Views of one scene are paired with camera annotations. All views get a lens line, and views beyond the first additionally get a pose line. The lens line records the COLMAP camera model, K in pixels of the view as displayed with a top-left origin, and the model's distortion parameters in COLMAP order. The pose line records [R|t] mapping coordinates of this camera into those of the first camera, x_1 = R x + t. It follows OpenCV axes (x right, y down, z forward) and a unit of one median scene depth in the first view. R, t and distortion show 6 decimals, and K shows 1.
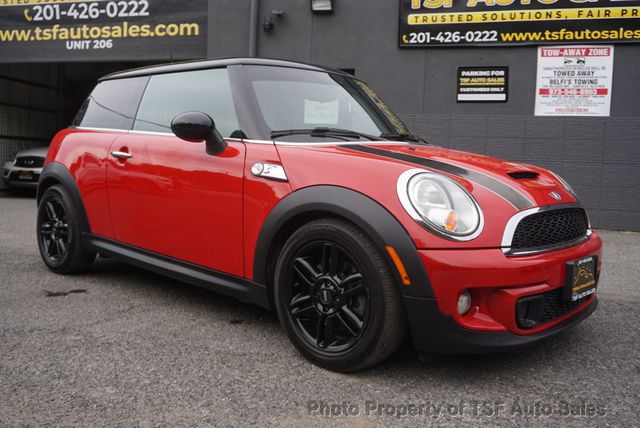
lens RADIAL K [[563.0, 0, 320.0], [0, 563.0, 212.8], [0, 0, 1]] dist [-0.020409, 0.021292]
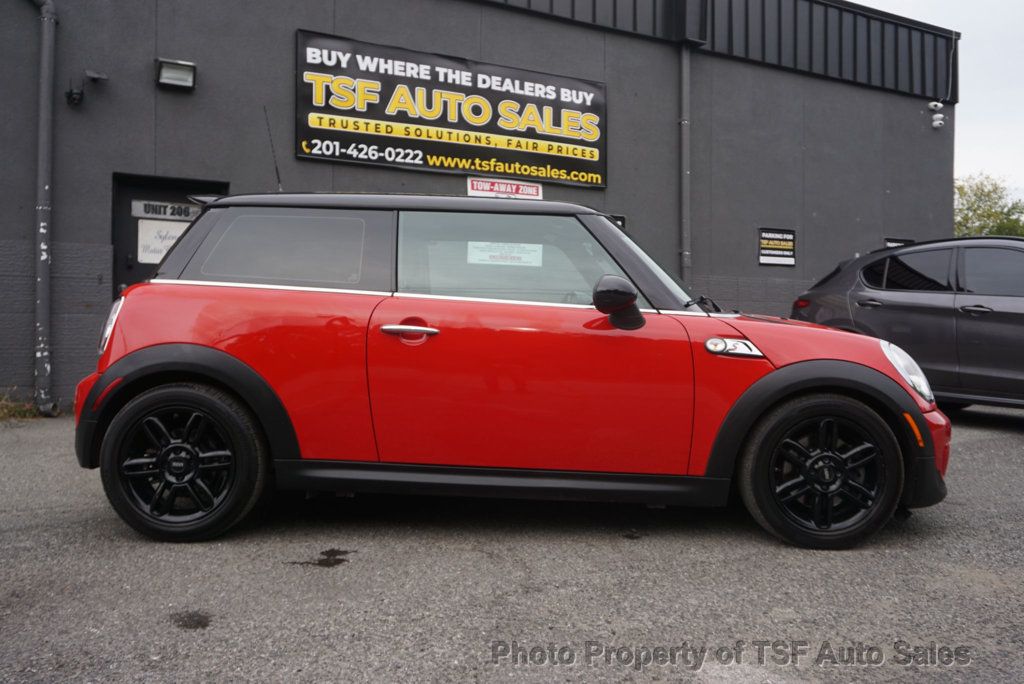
lens RADIAL K [[849.3, 0, 491.0], [0, 849.3, 357.8], [0, 0, 1]] dist [0.004495, -0.007357]
pose [[0.752421, -0.047326, 0.656980, -0.395751], [0.072872, 0.997274, -0.011619, -0.021680], [-0.654639, 0.056618, 0.753819, 0.077335]]
